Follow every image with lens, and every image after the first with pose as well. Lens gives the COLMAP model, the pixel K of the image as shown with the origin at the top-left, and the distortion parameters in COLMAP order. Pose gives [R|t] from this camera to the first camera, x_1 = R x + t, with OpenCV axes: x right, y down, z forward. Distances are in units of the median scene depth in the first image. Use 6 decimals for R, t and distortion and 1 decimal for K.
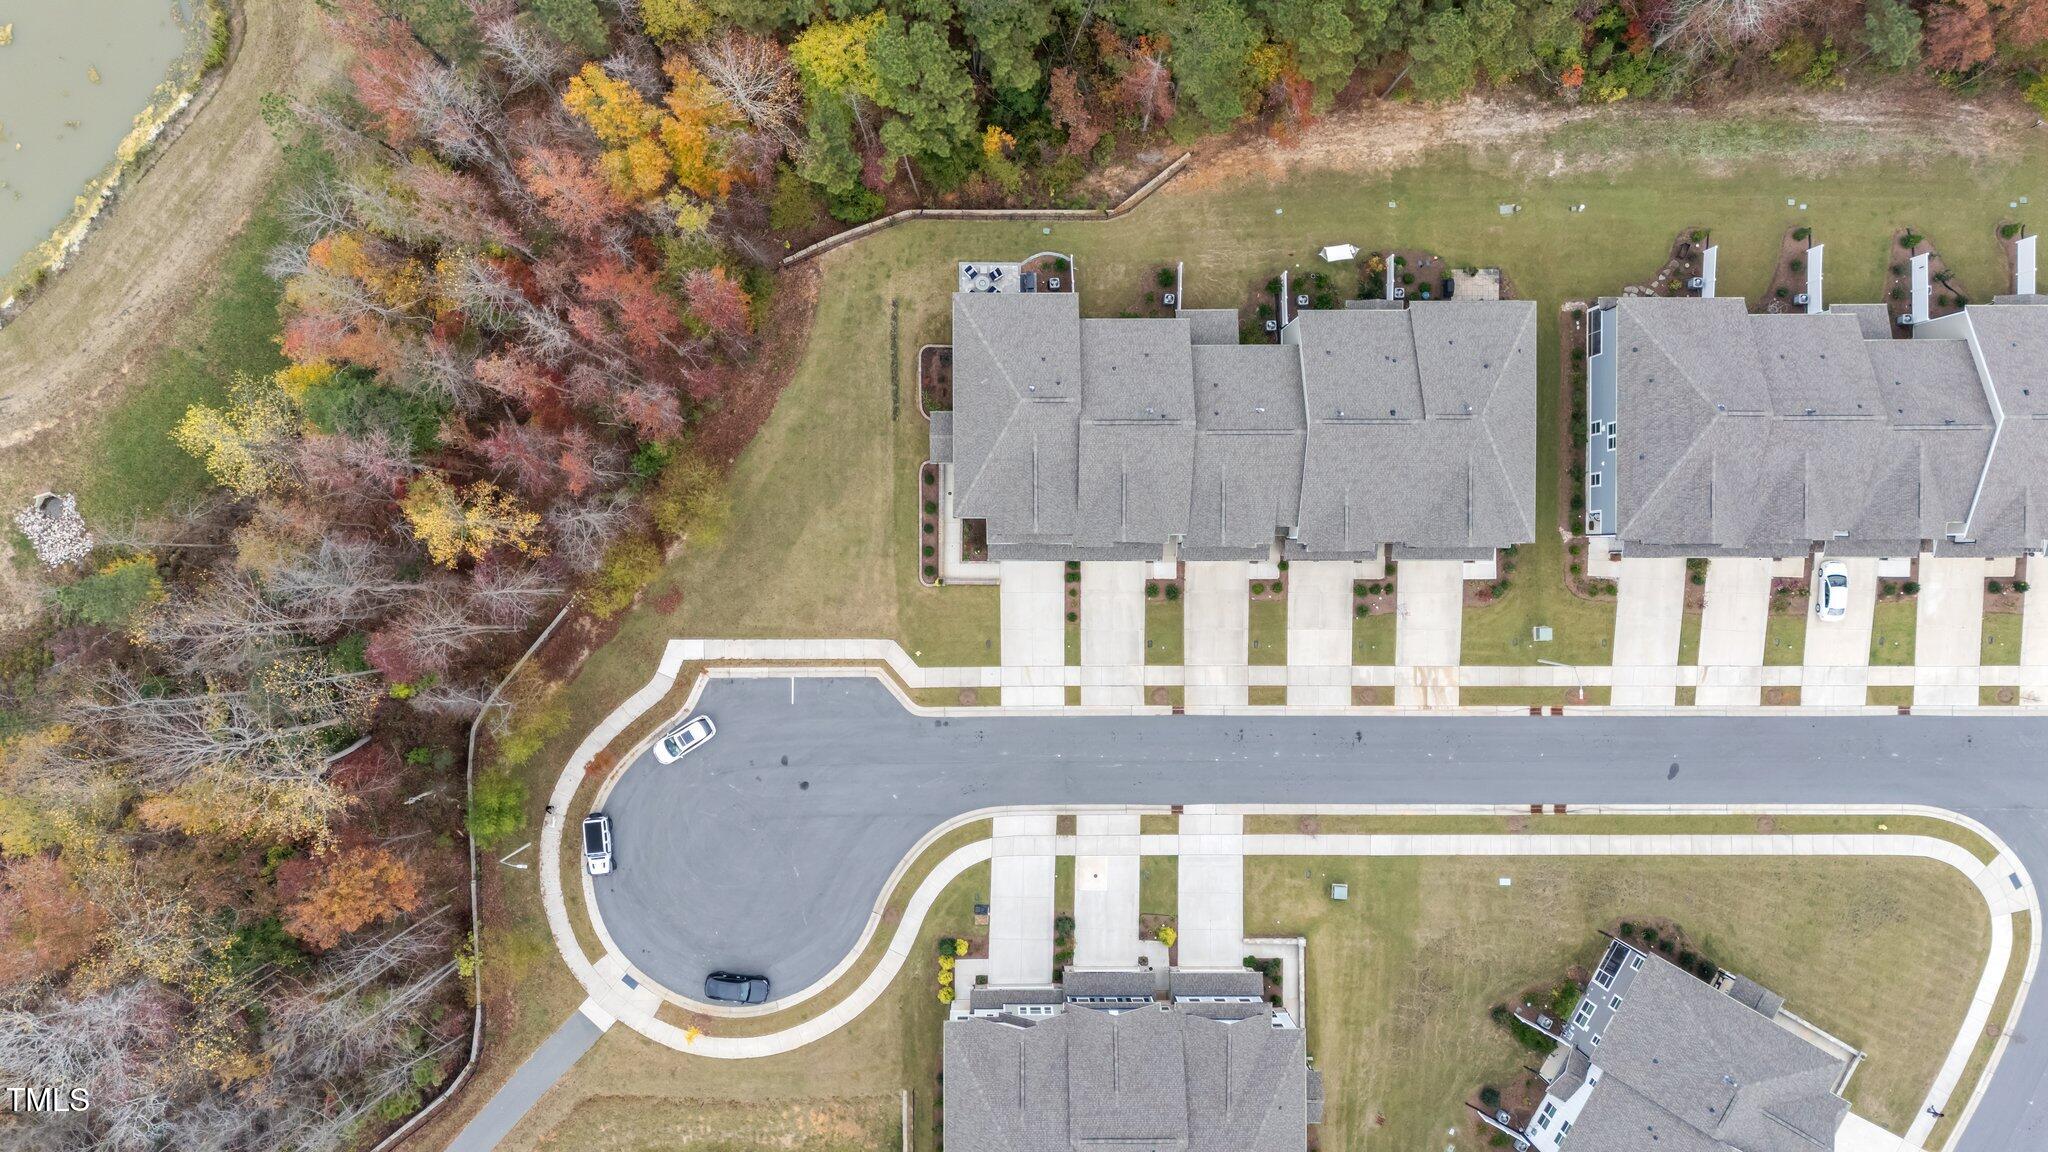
lens RADIAL K [[1508.9, 0, 1024.0], [0, 1508.9, 576.0], [0, 0, 1]] dist [0.086427, -0.107354]
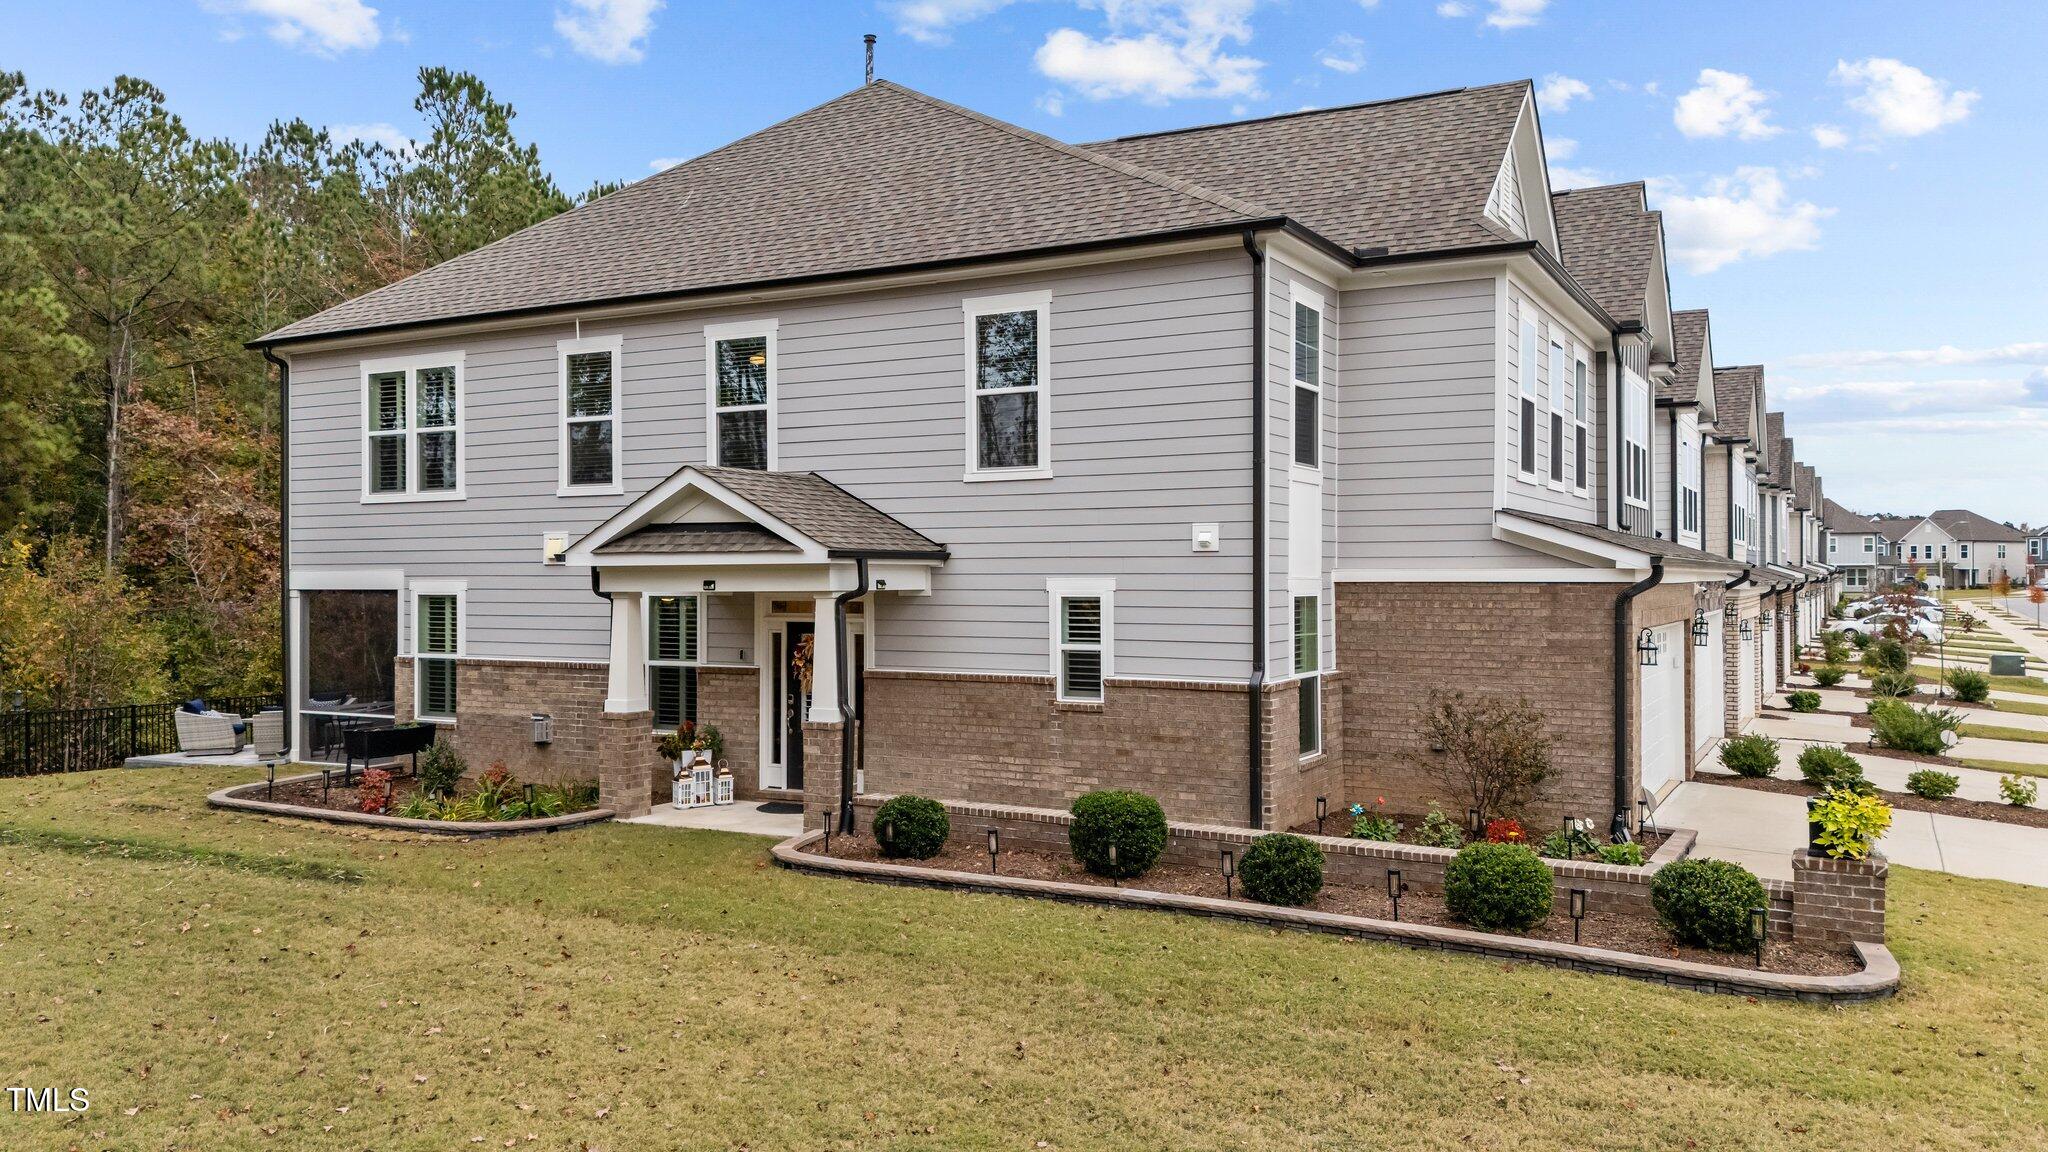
lens RADIAL K [[1508.9, 0, 1024.0], [0, 1508.9, 576.0], [0, 0, 1]] dist [0.086427, -0.107354]
pose [[0.484591, -0.008247, 0.874702, -0.167931], [0.874402, -0.023252, -0.484644, 0.005690], [0.024335, 0.999696, -0.004056, 0.974146]]
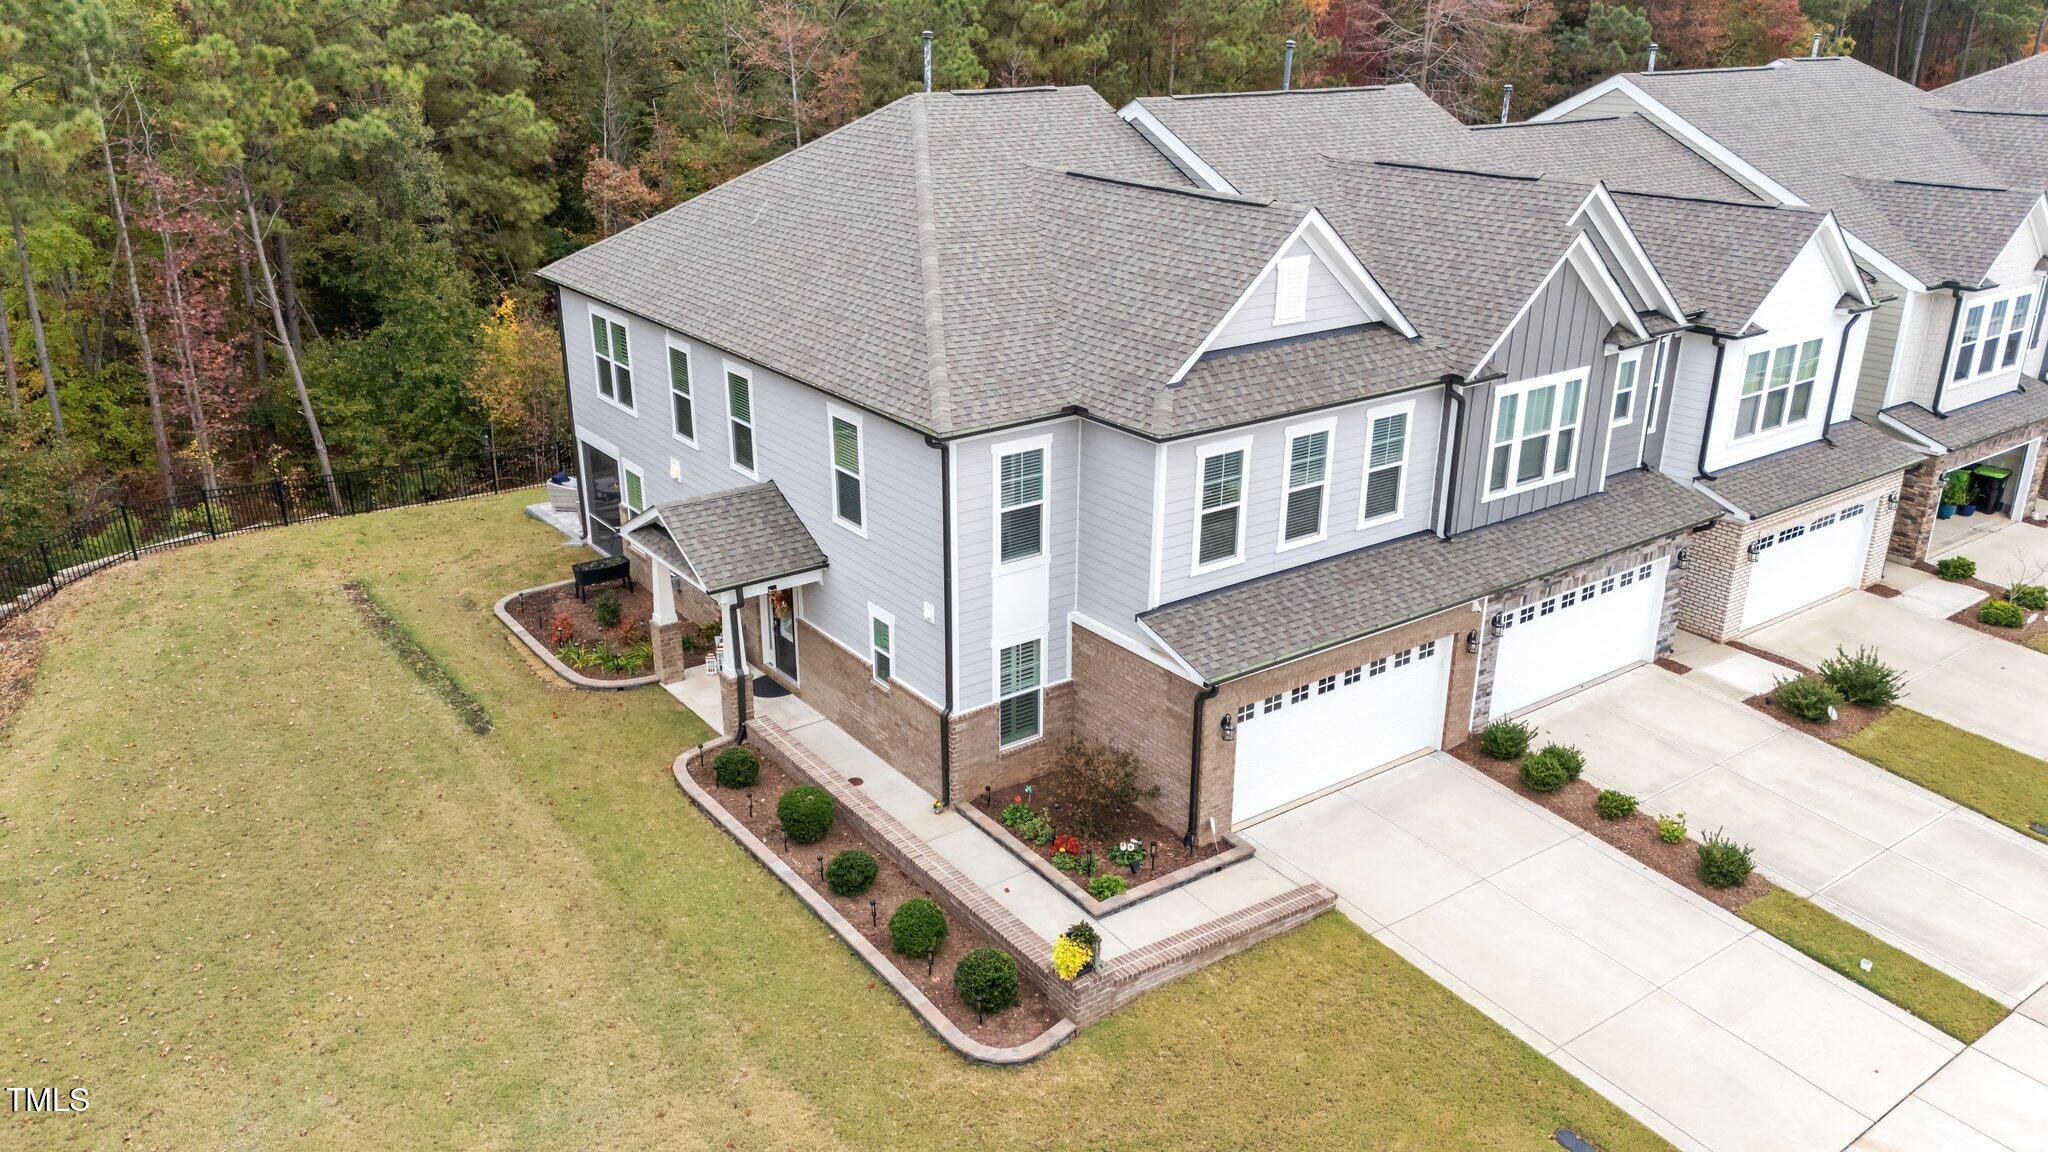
lens RADIAL K [[1509.8, 0, 1019.0], [0, 1509.8, 570.2], [0, 0, 1]] dist [0.070961, -0.074384]
pose [[0.806124, -0.213324, 0.551958, -0.141738], [0.591591, 0.269121, -0.759996, 0.112935], [0.013582, 0.939184, 0.343145, 0.896283]]
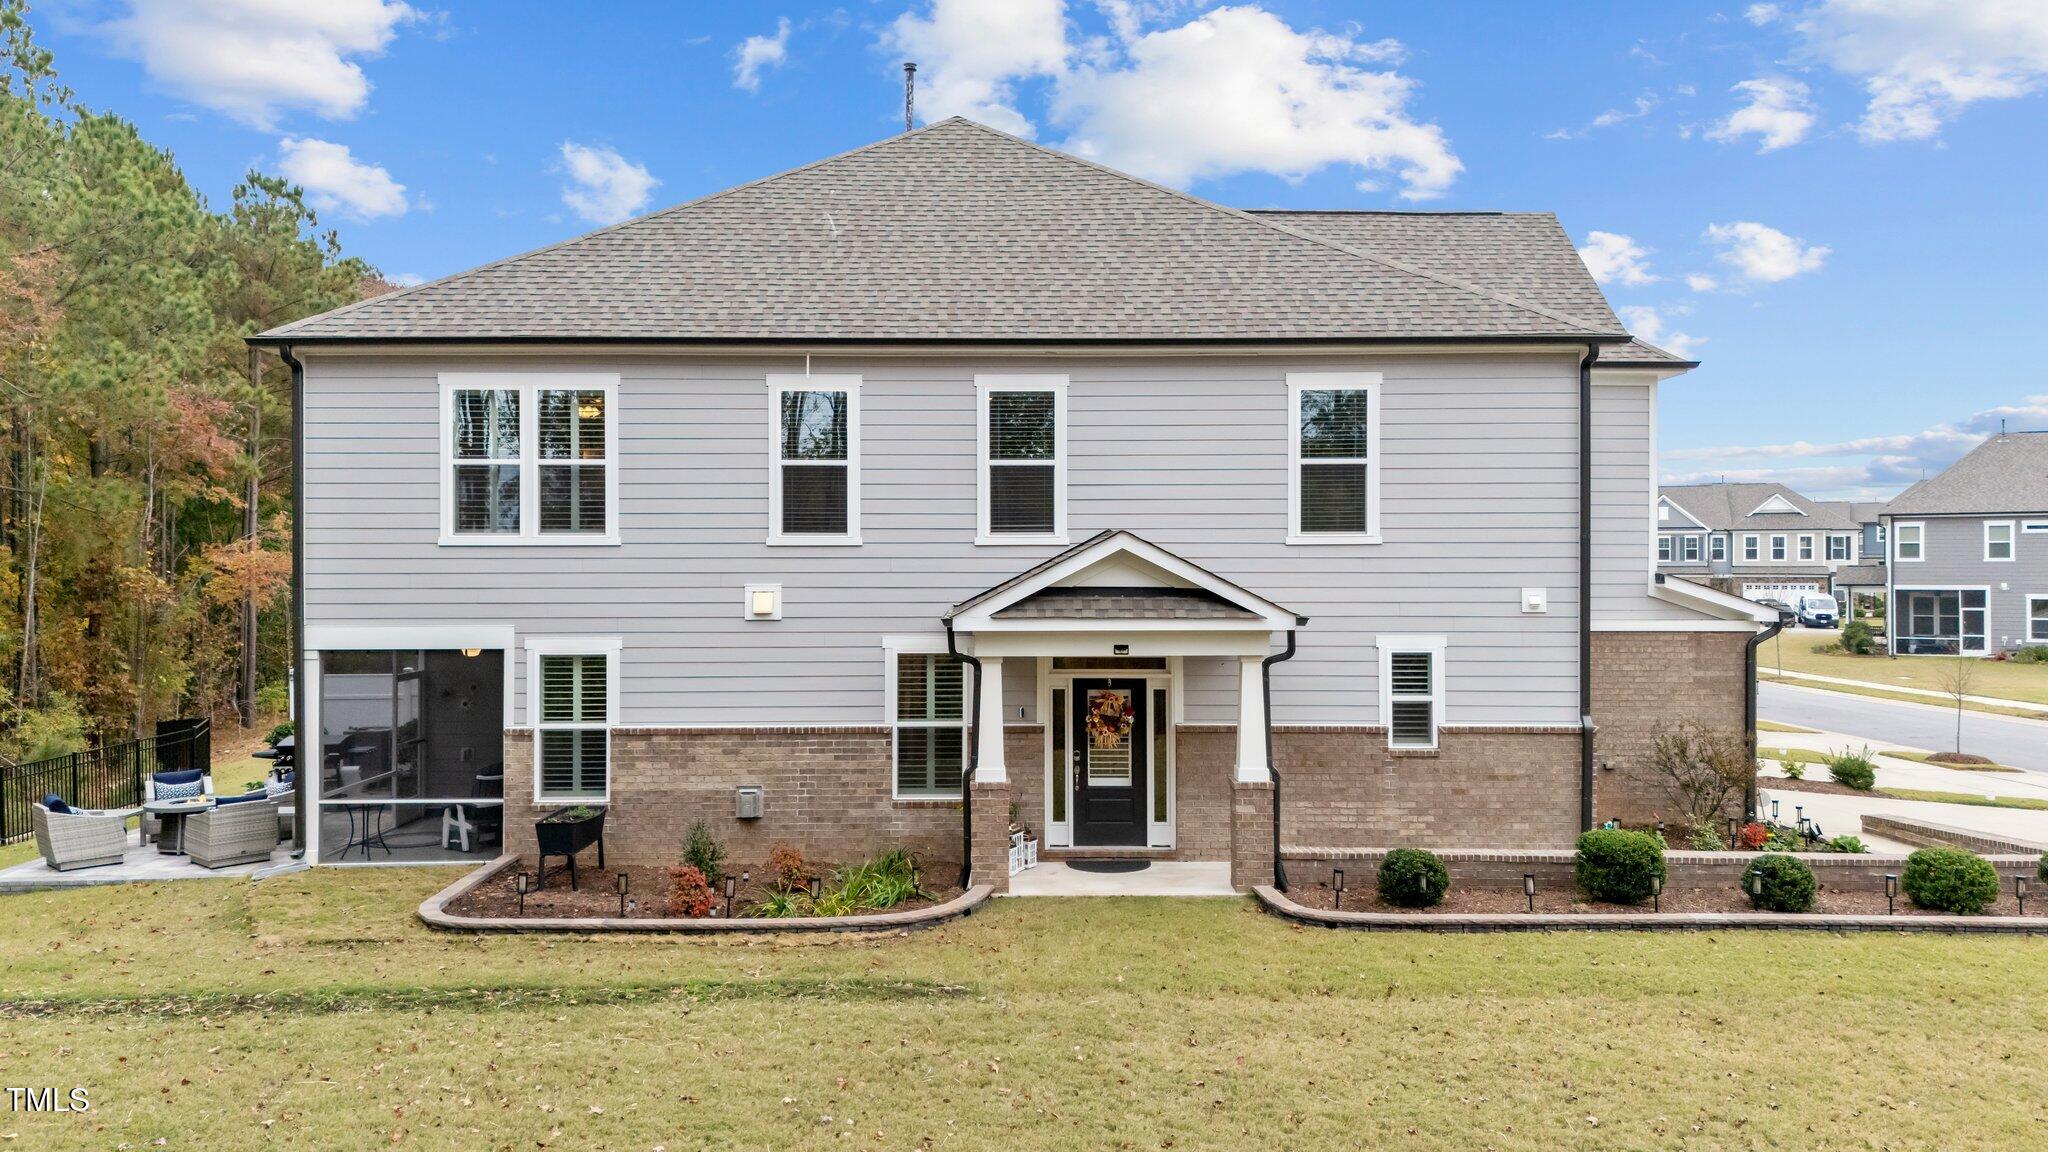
lens RADIAL K [[1518.1, 0, 1022.1], [0, 1518.1, 551.0], [0, 0, 1]] dist [0.117940, -0.148123]
pose [[-0.001722, -0.001524, 0.999997, -0.200201], [0.999759, -0.021874, 0.001688, -0.098743], [0.021871, 0.999760, 0.001561, 0.964000]]
